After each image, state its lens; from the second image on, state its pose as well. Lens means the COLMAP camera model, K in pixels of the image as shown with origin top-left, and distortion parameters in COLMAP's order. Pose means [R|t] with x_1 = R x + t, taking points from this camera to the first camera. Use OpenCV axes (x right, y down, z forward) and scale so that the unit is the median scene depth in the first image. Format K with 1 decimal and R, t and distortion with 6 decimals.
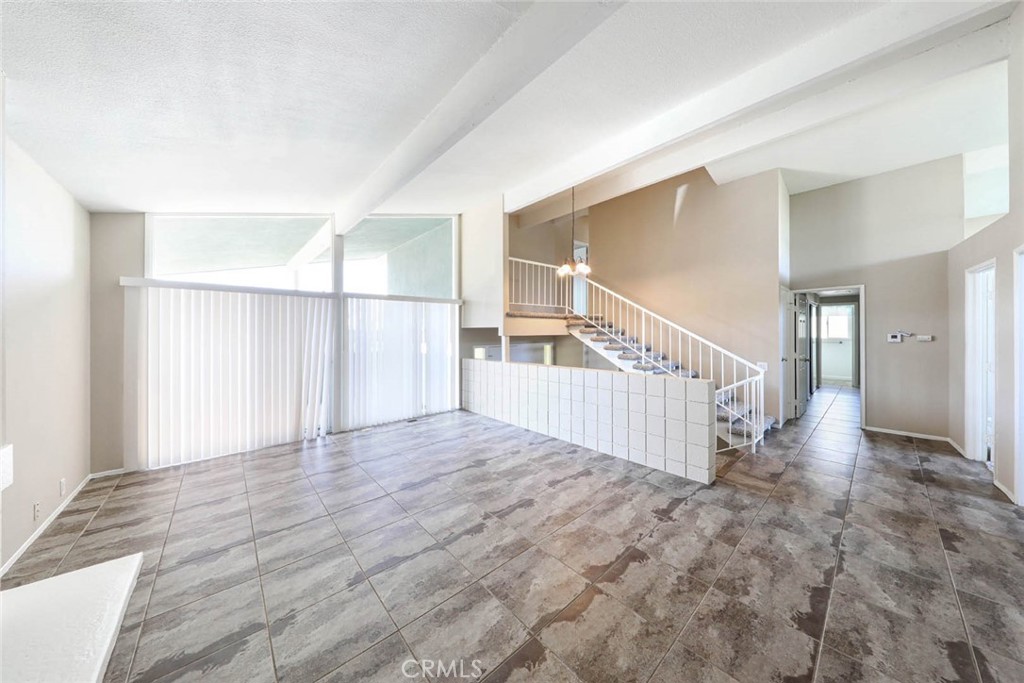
lens RADIAL K [[327.6, 0, 540.6], [0, 327.6, 317.7], [0, 0, 1]] dist [0.002190, -0.000455]
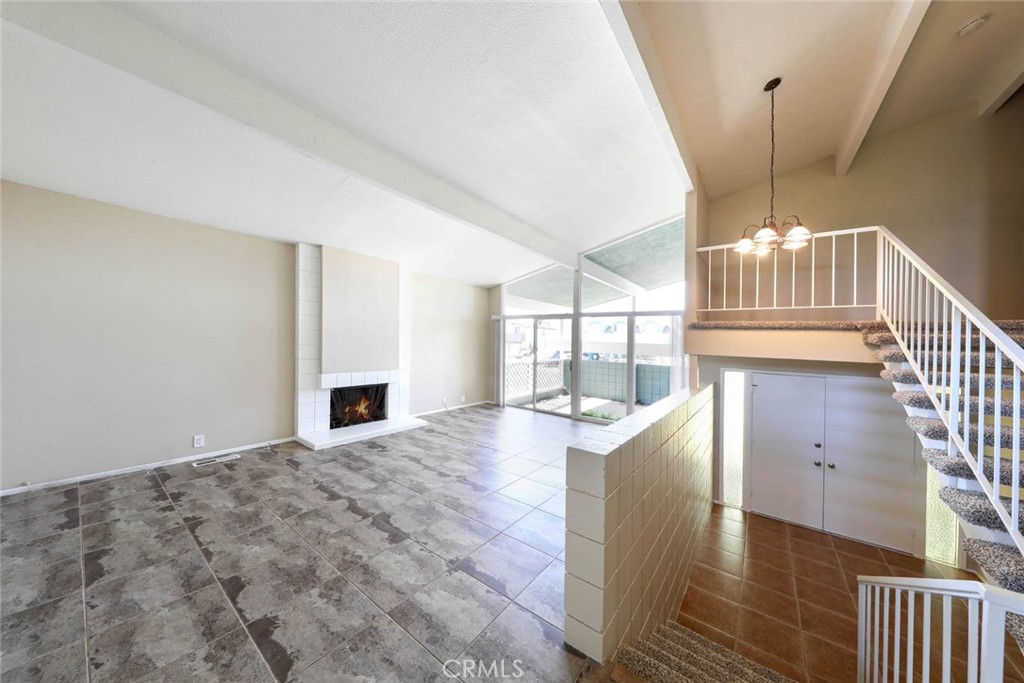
lens RADIAL K [[327.6, 0, 514.1], [0, 327.6, 341.6], [0, 0, 1]] dist [0.002190, -0.000455]
pose [[0.168806, 0.014230, -0.985547, 1.587194], [0.005405, 0.999867, 0.015362, 0.033543], [0.985634, -0.007920, 0.168707, 1.312976]]
